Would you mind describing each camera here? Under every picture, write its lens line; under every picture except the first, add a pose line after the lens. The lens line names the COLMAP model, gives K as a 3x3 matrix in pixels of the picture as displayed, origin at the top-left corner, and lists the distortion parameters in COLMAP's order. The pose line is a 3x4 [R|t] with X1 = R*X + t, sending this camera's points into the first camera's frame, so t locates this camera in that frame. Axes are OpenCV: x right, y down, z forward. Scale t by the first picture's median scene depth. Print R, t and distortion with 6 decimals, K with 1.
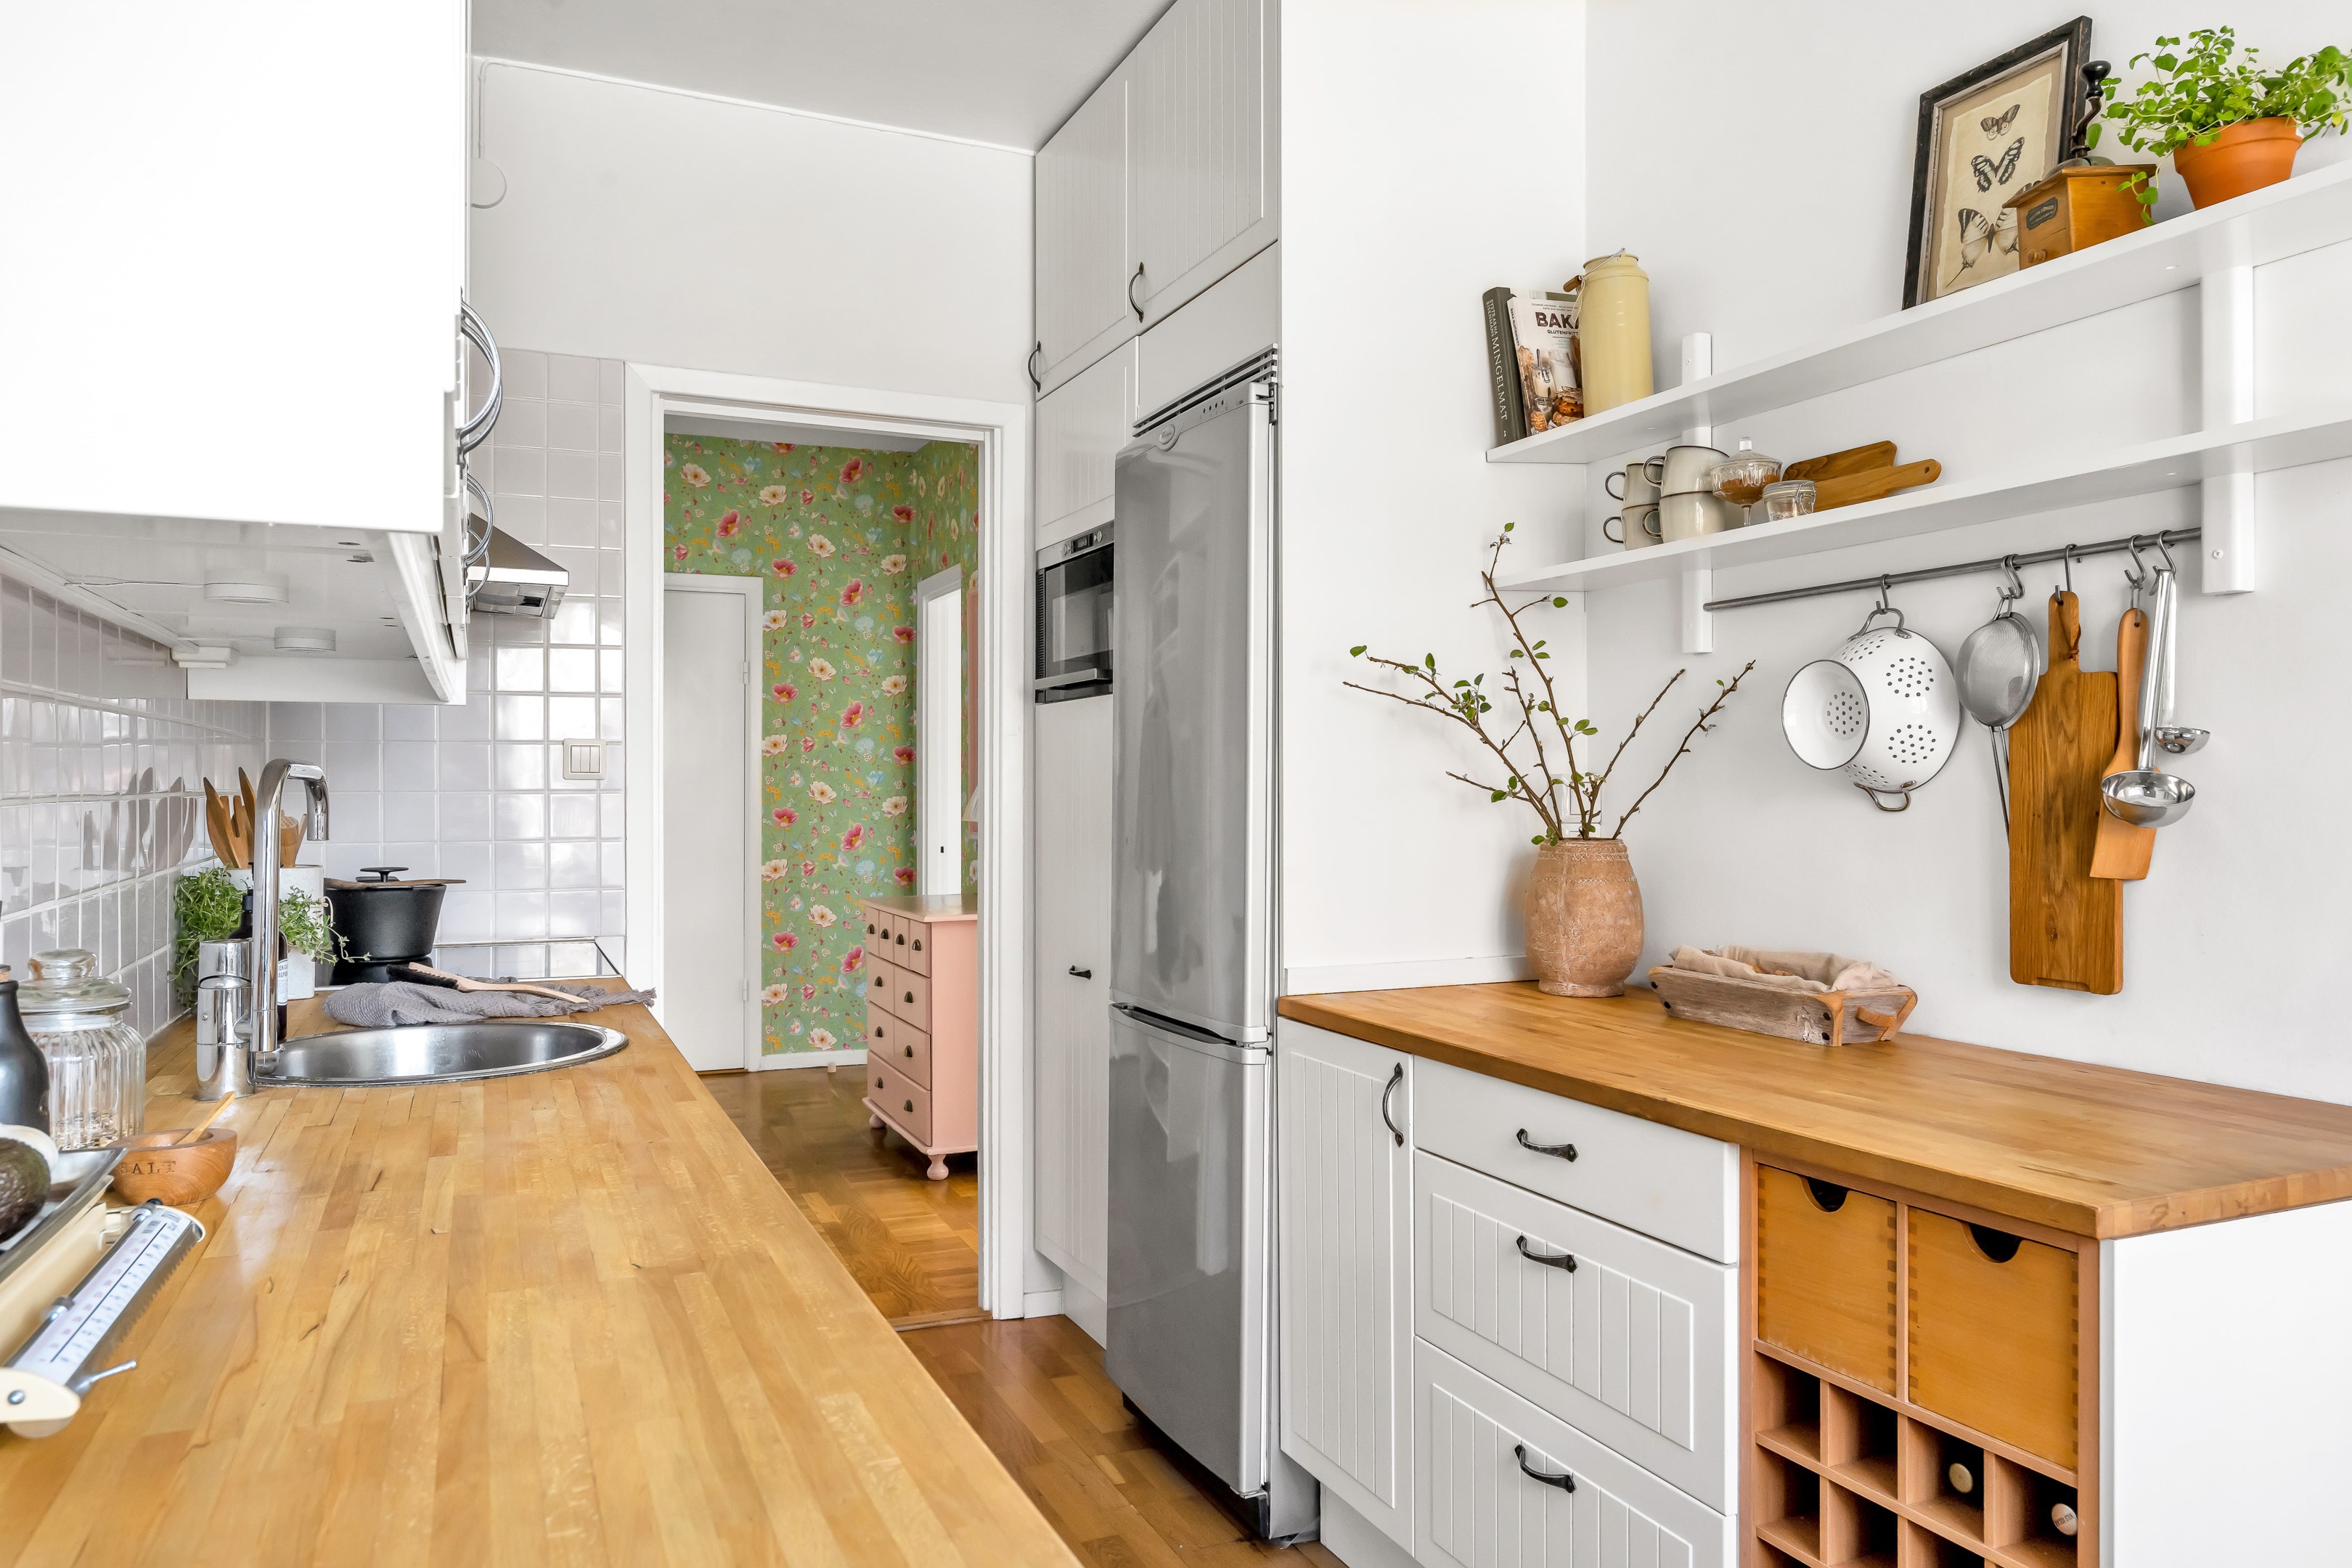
lens RADIAL K [[1579.0, 0, 1178.8], [0, 1579.0, 775.1], [0, 0, 1]] dist [-0.012709, 0.000011]
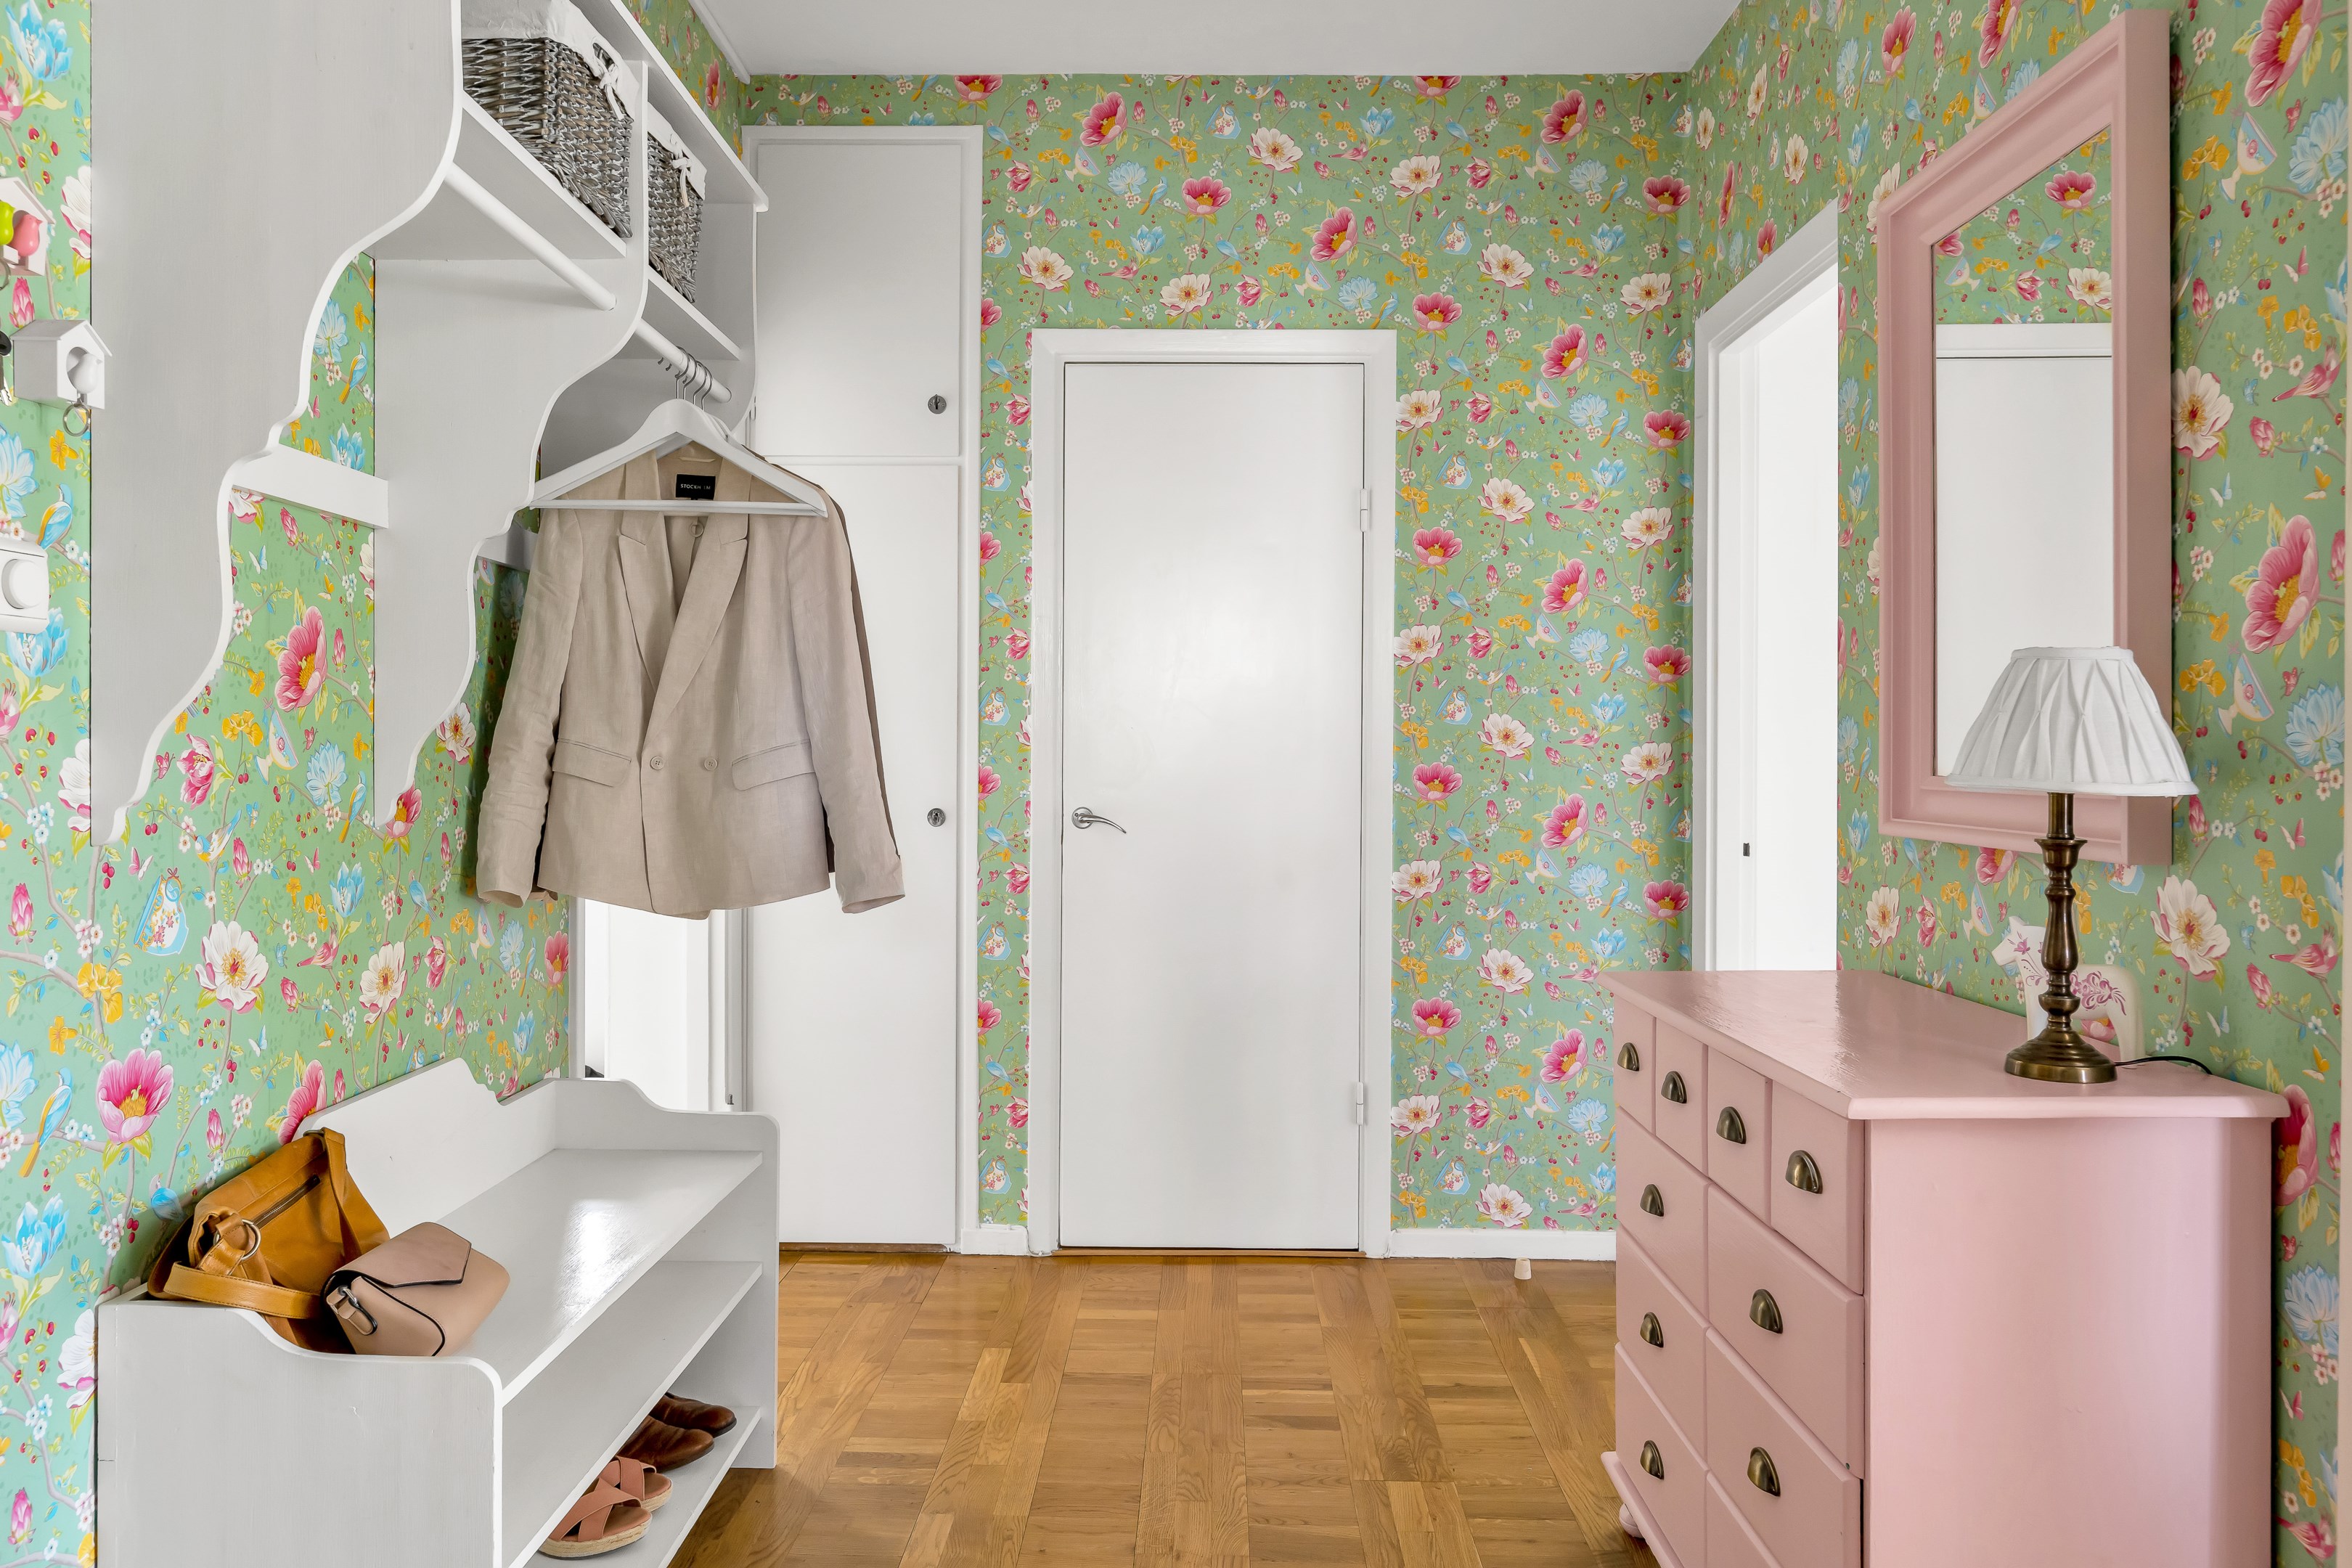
lens RADIAL K [[1579.0, 0, 1178.8], [0, 1579.0, 775.1], [0, 0, 1]] dist [-0.012709, 0.000011]
pose [[0.911138, 0.006190, -0.412054, -0.109975], [-0.001183, 0.999922, 0.012405, 0.018095], [0.412099, -0.010815, 0.911075, 0.481032]]
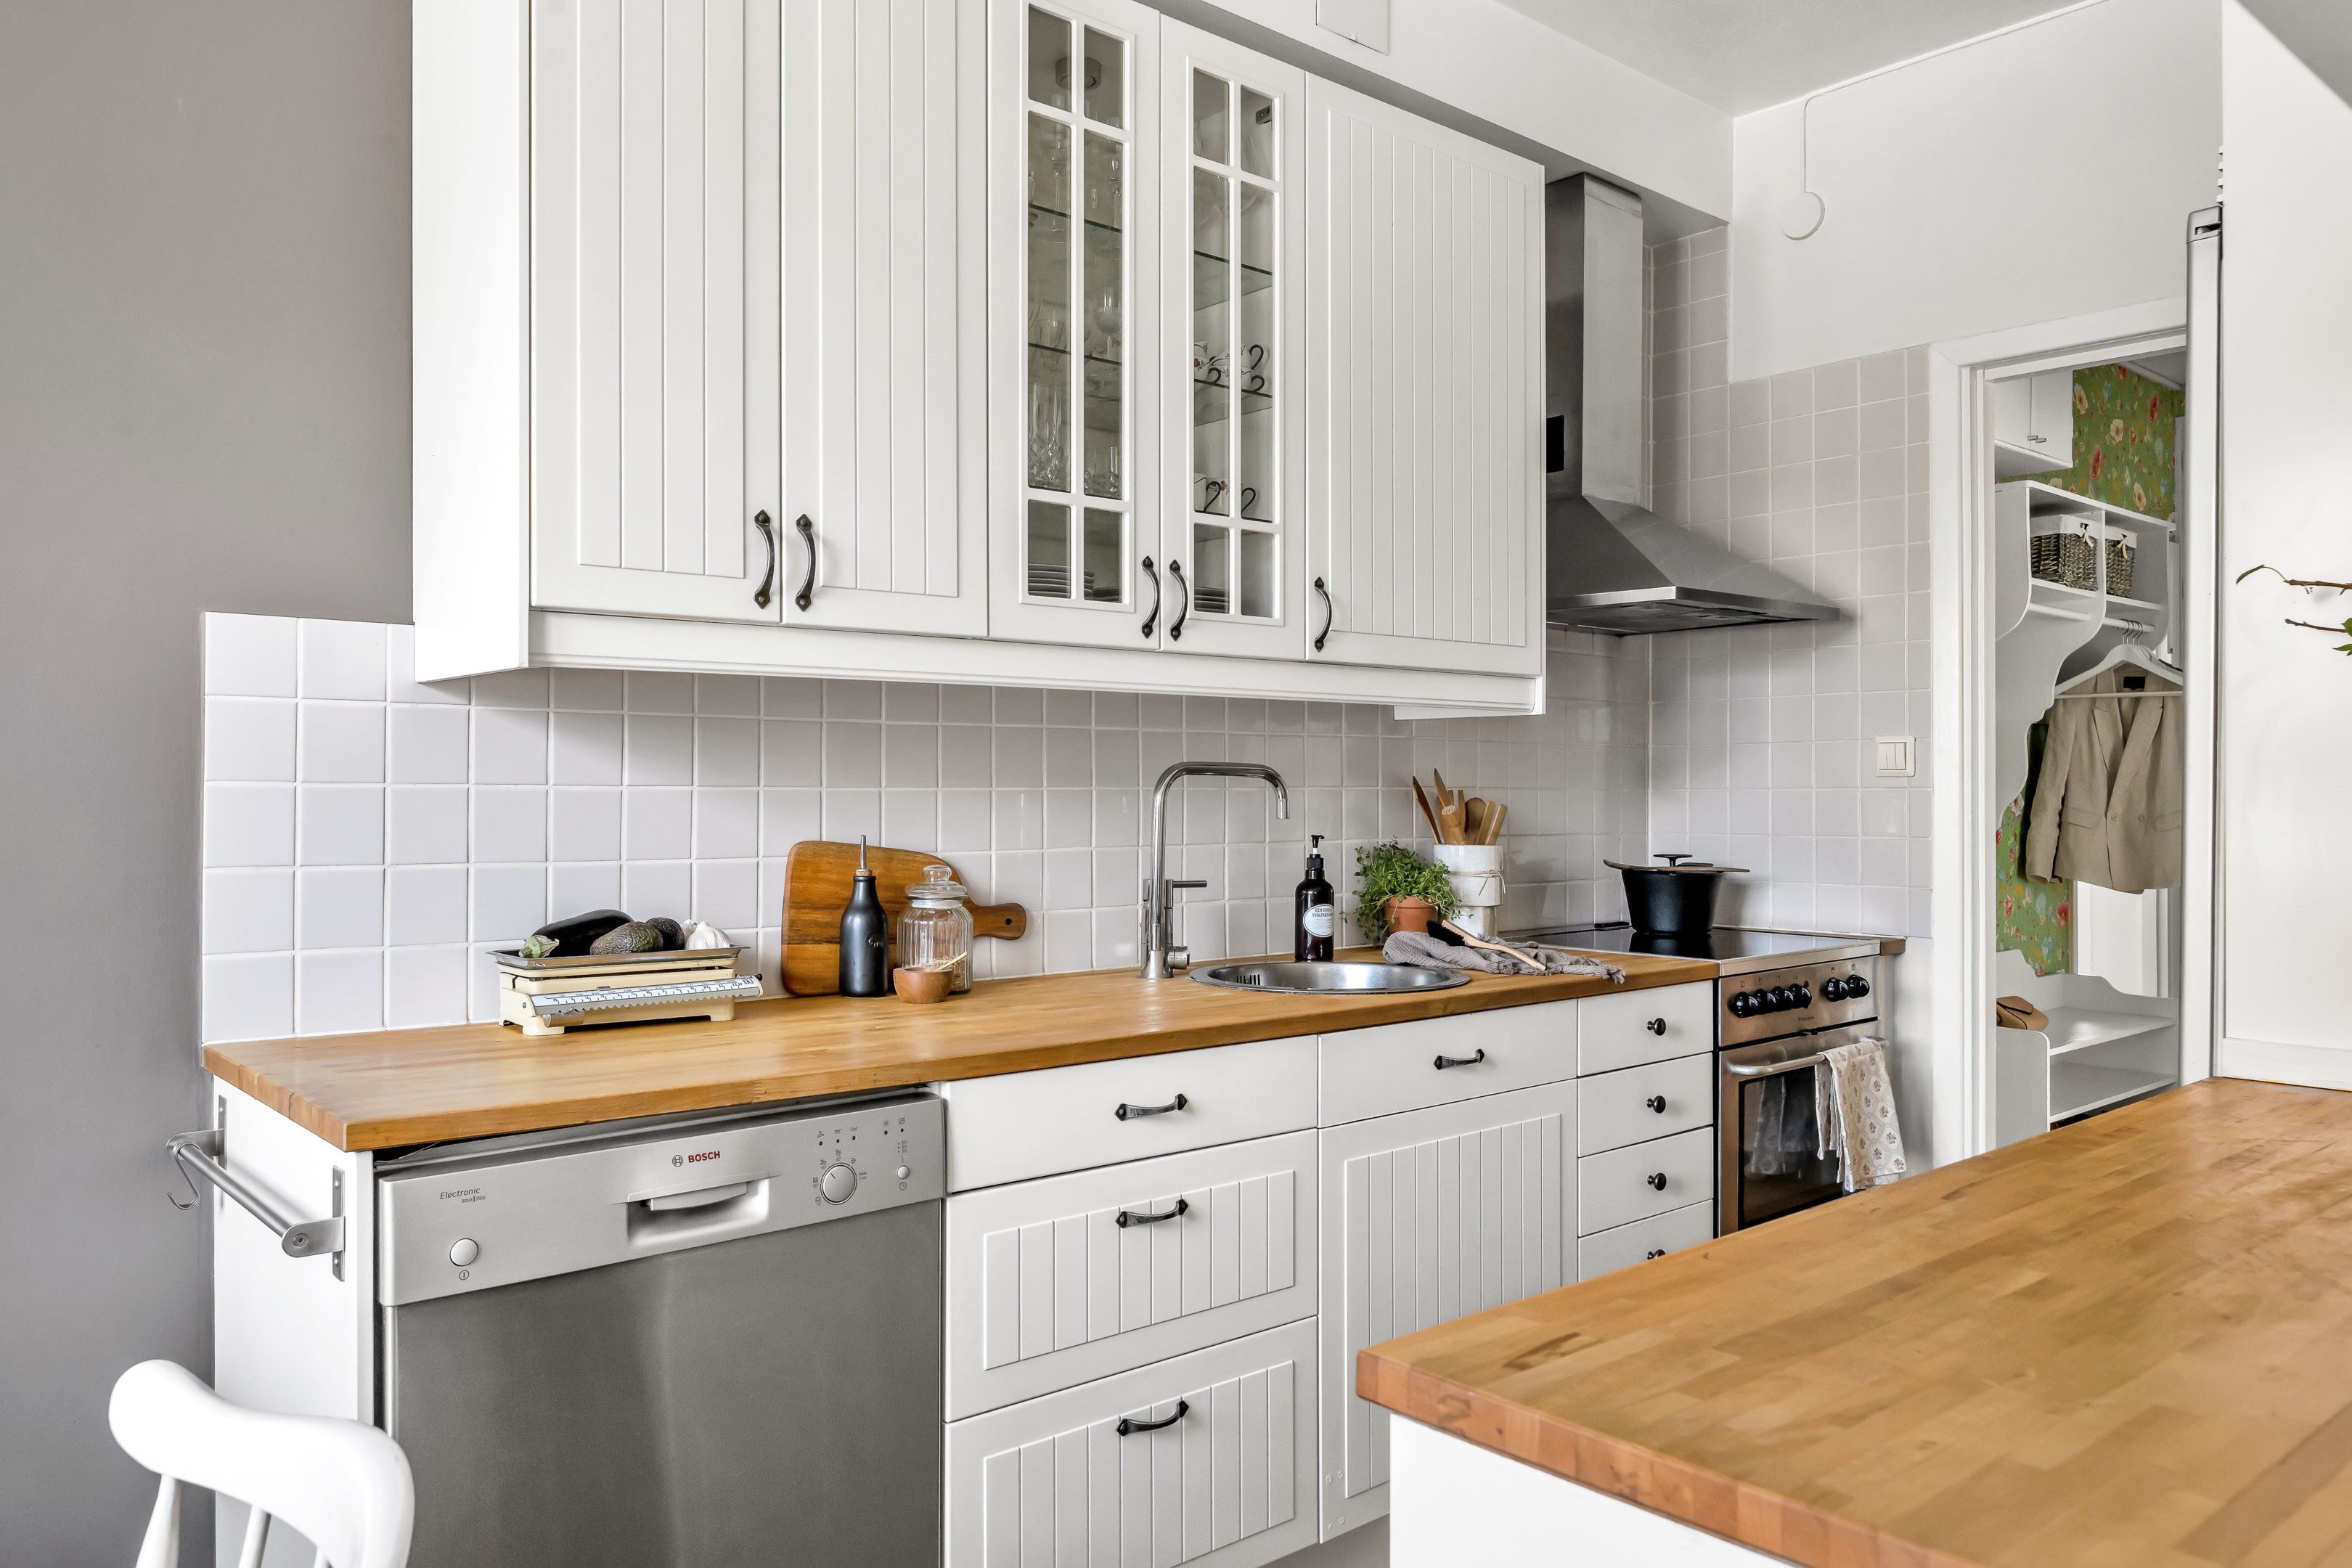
lens RADIAL K [[1648.6, 0, 1176.0], [0, 1648.6, 784.0], [0, 0, 1]] dist [0.007258, 0.002739]
pose [[0.290184, -0.008330, -0.956935, 0.232614], [0.011476, 0.999921, -0.005224, 0.003995], [0.956902, -0.009466, 0.290257, 0.128474]]
